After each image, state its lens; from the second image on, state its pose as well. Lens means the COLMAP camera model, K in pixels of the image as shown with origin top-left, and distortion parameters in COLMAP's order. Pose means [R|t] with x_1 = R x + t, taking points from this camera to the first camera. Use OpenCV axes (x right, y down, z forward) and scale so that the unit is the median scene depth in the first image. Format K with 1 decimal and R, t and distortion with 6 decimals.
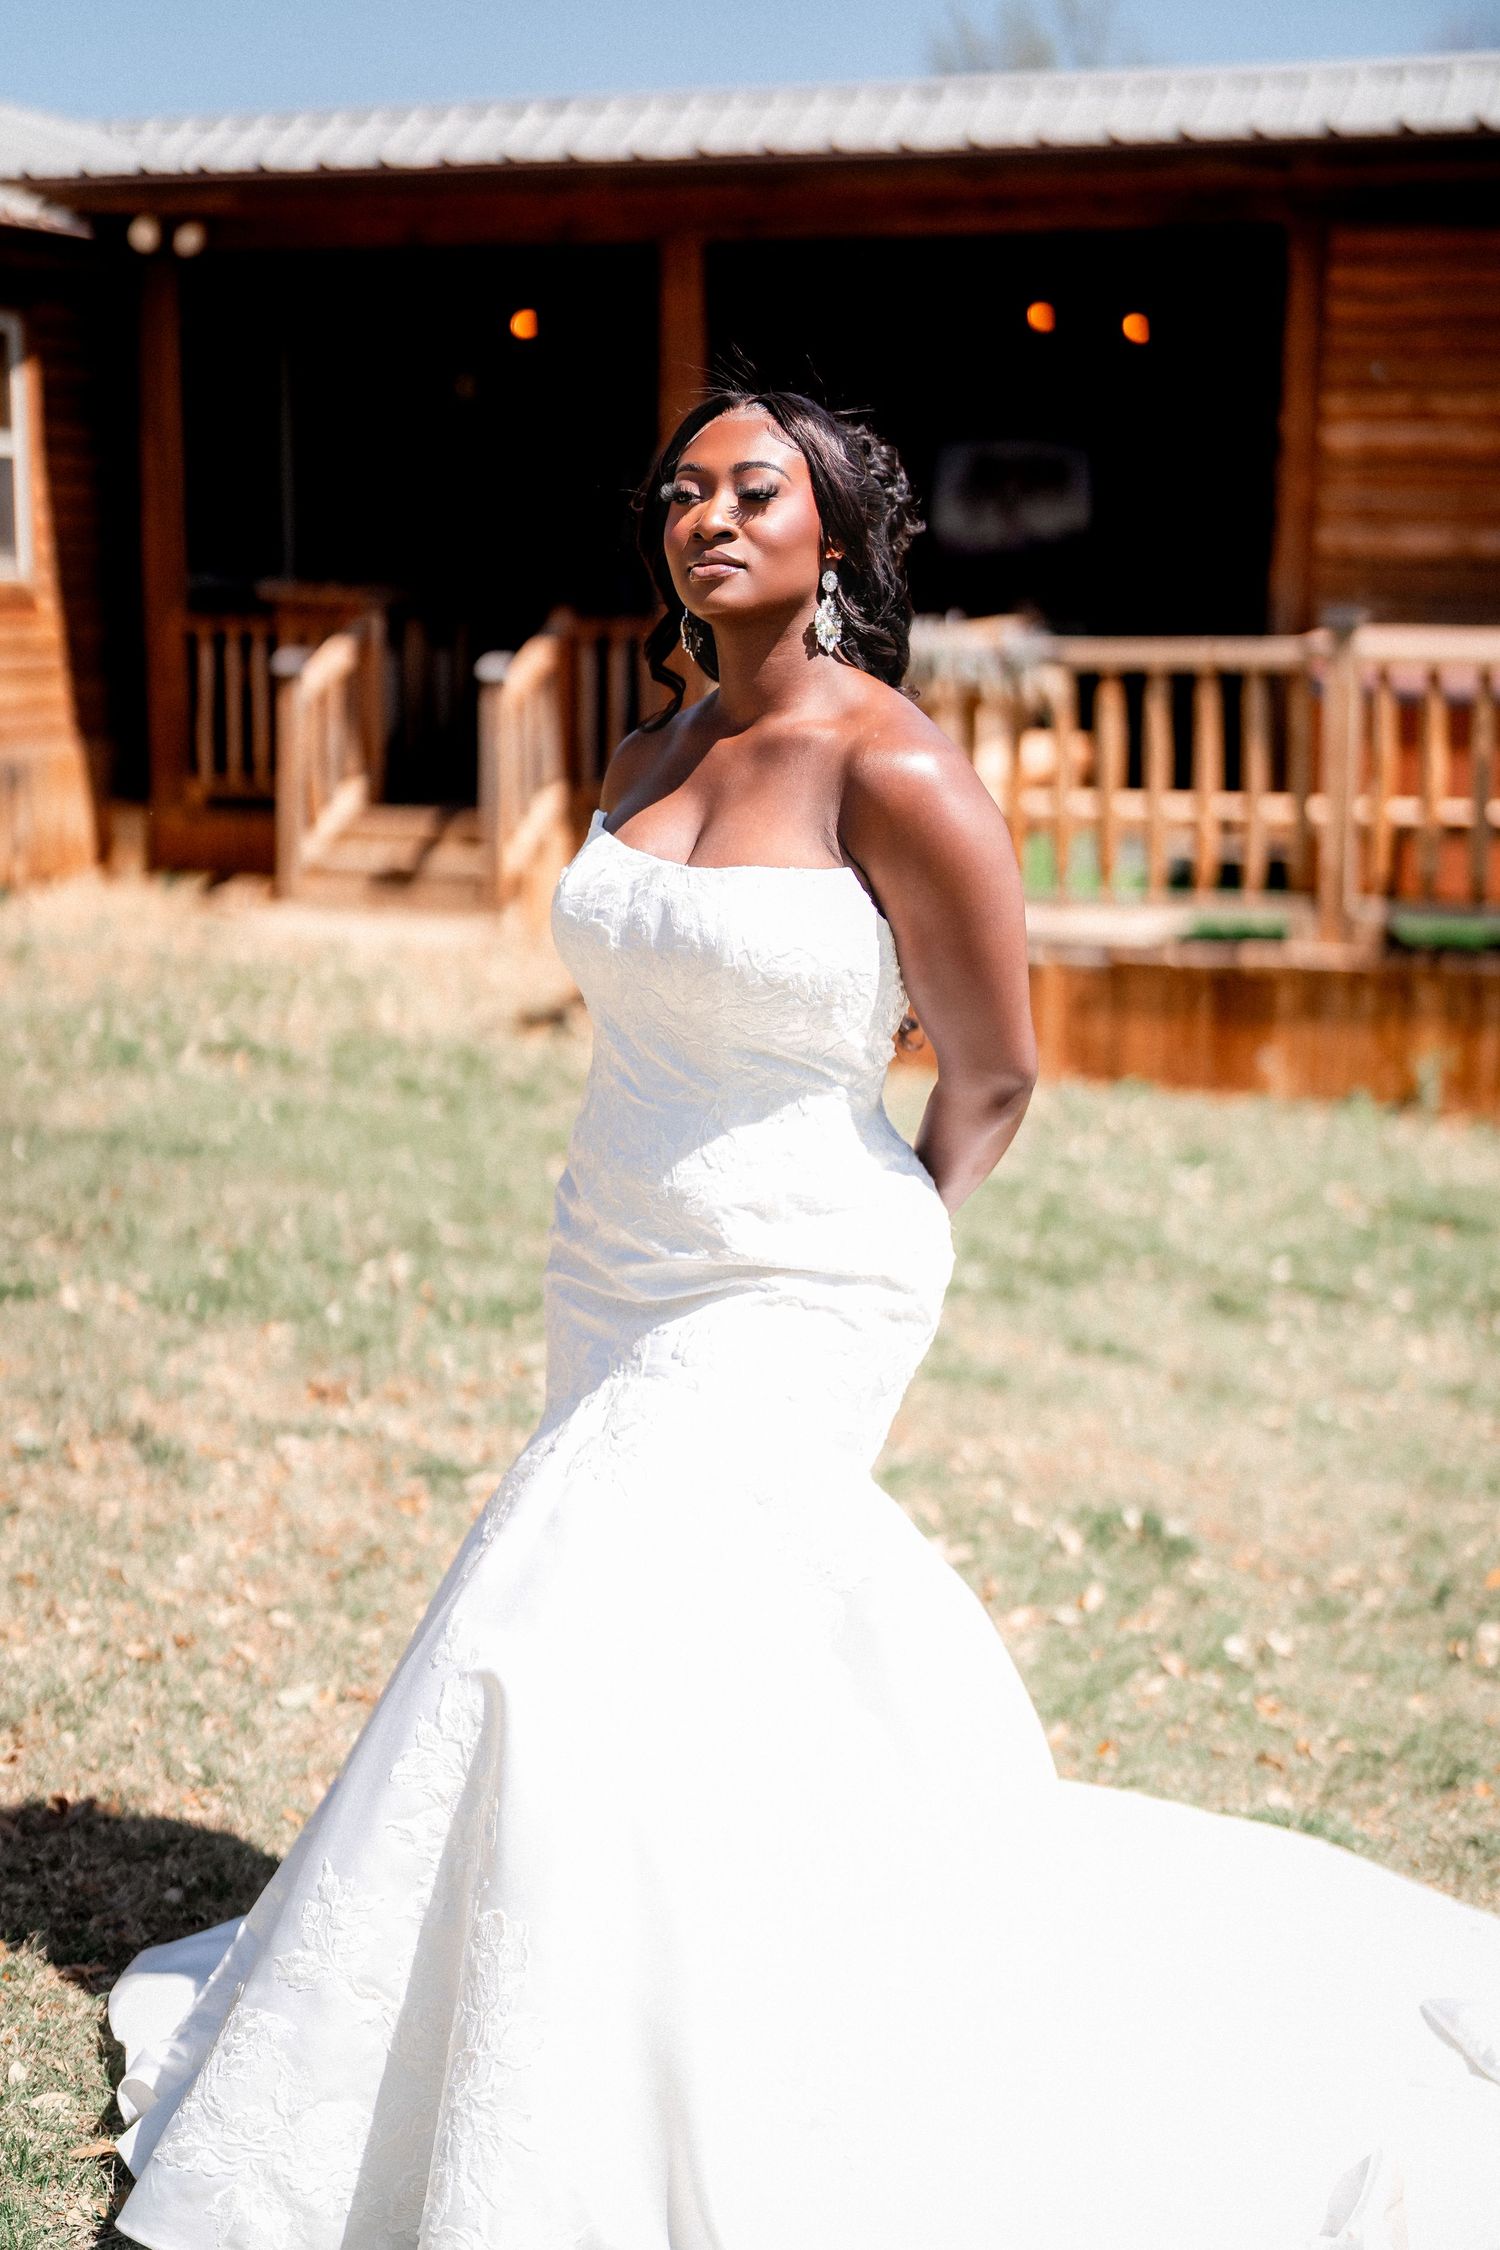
lens RADIAL K [[3134.6, 0, 750.0], [0, 3134.6, 1125.0], [0, 0, 1]] dist [0.014865, 0.104471]
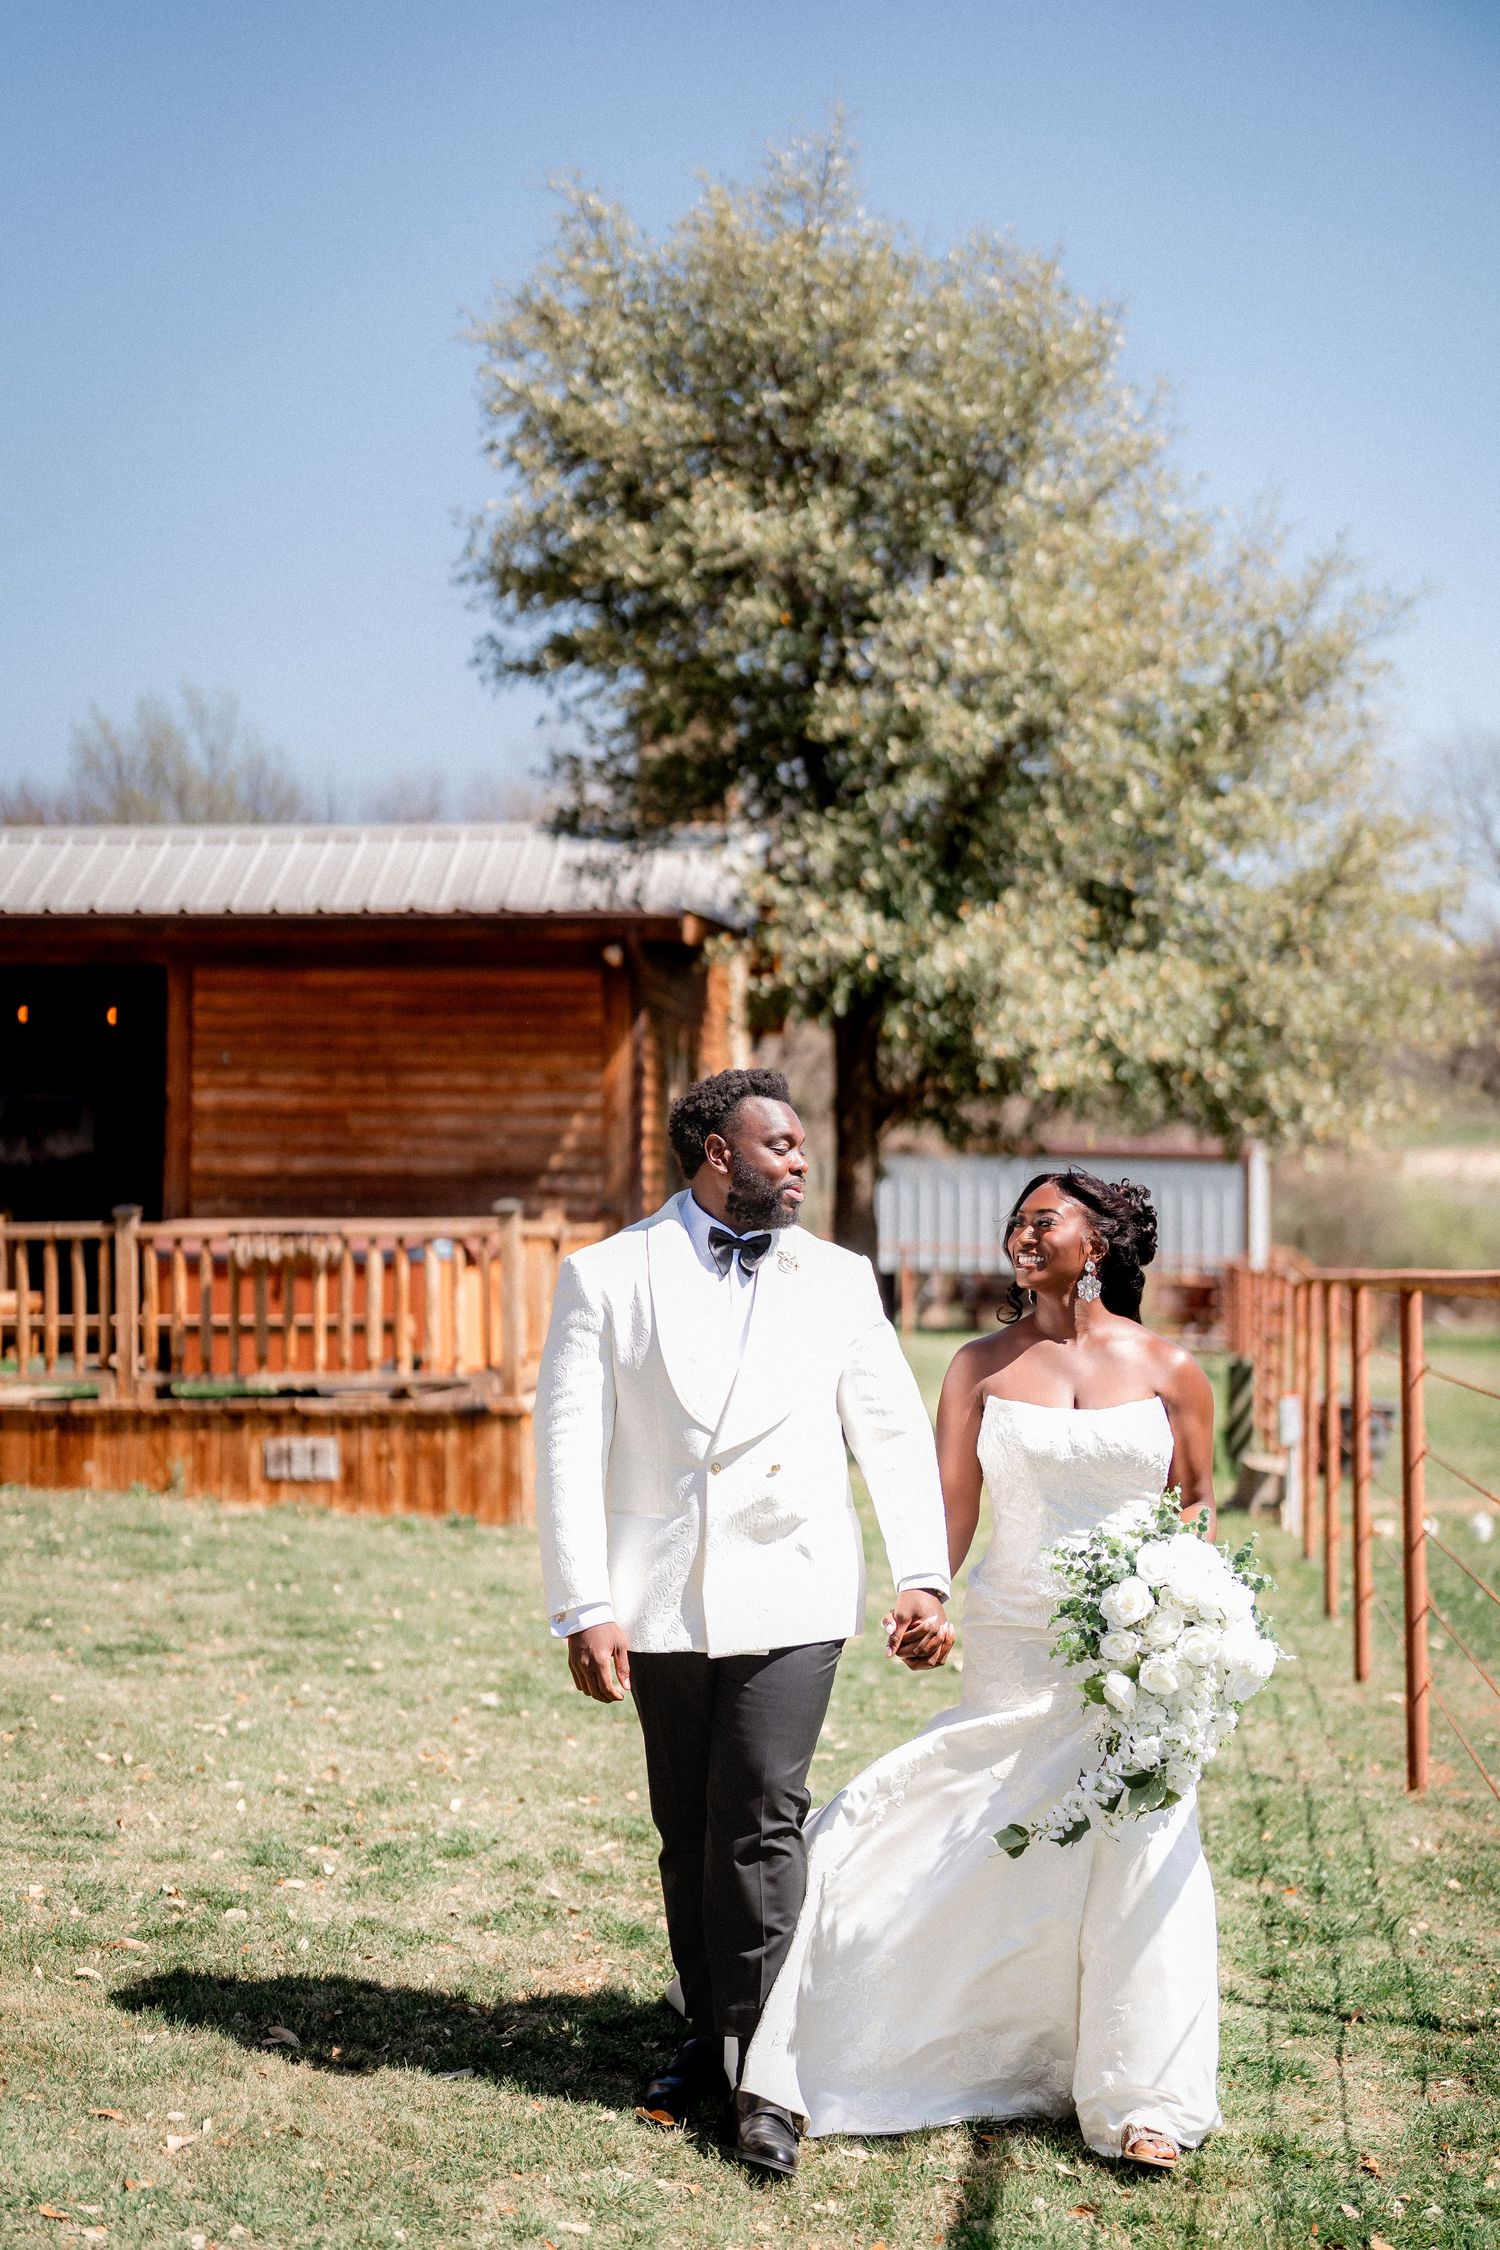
lens RADIAL K [[3134.6, 0, 750.0], [0, 3134.6, 1125.0], [0, 0, 1]] dist [0.014865, 0.104471]
pose [[0.969143, -0.004286, 0.246462, 0.117793], [0.051763, 0.981094, -0.186482, 0.166790], [-0.241003, 0.193486, 0.951042, -0.924977]]
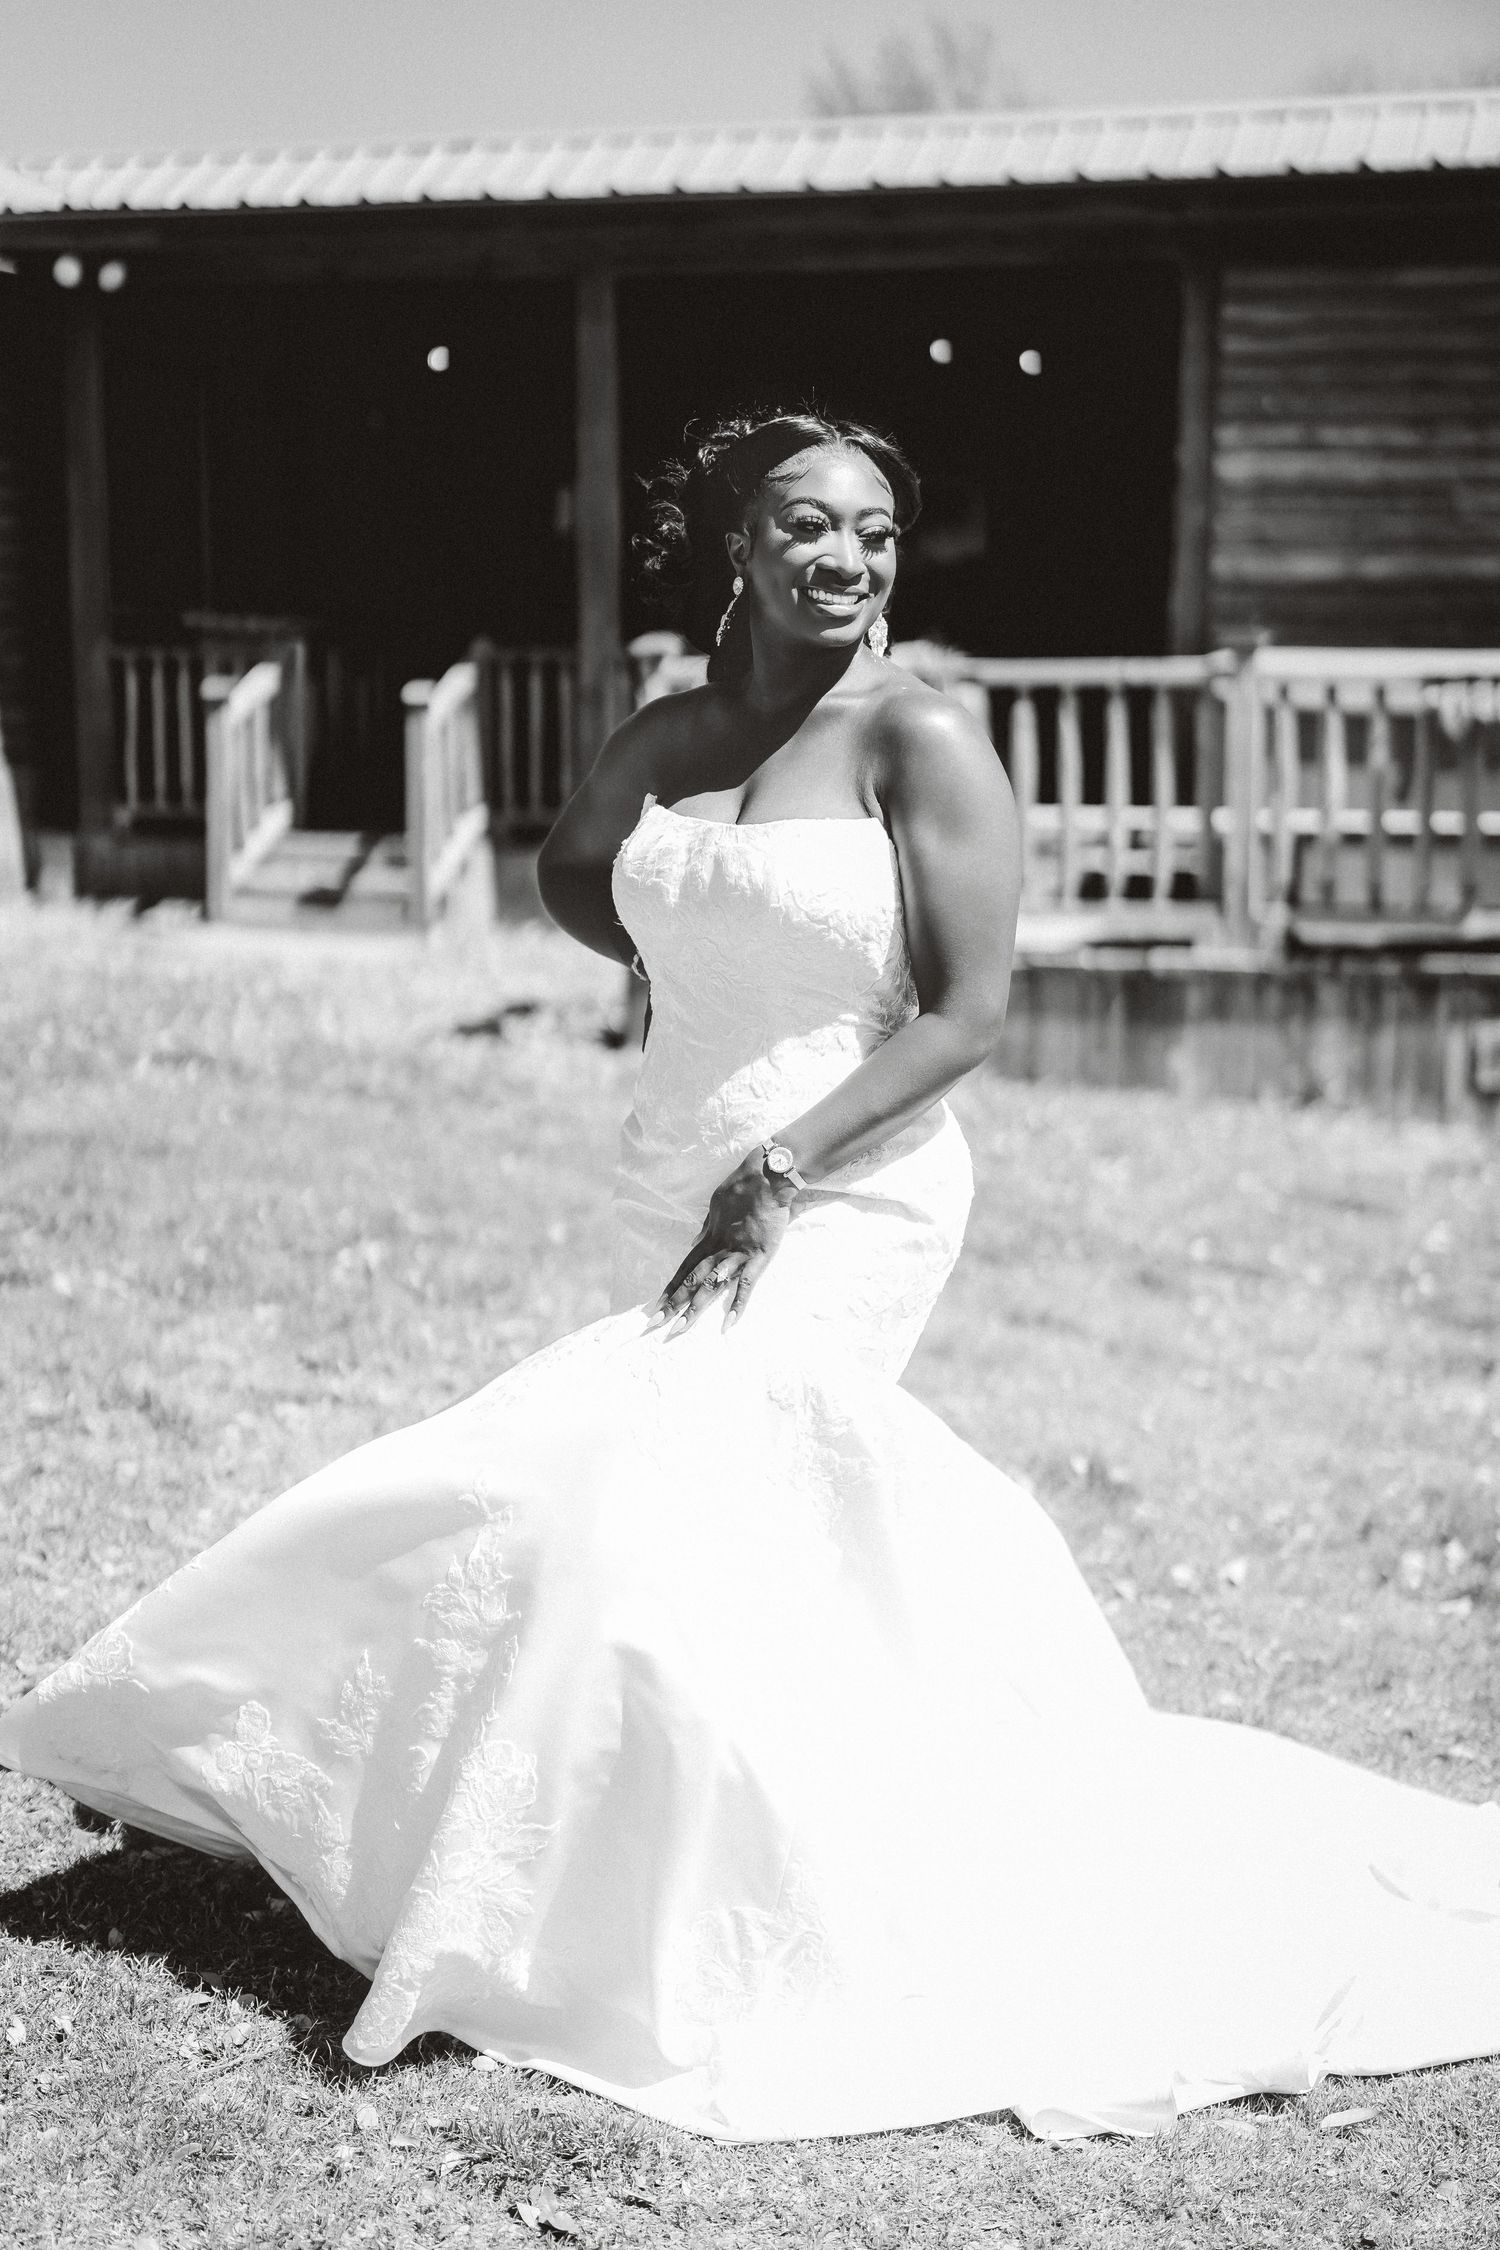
lens RADIAL K [[3114.7, 0, 757.3], [0, 3114.7, 1154.3], [0, 0, 1]] dist [0.027533, 0.032963]
pose [[0.999189, -0.010961, 0.038740, -0.020931], [0.010986, 0.999940, -0.000432, 0.012896], [-0.038733, 0.000858, 0.999249, -0.046852]]
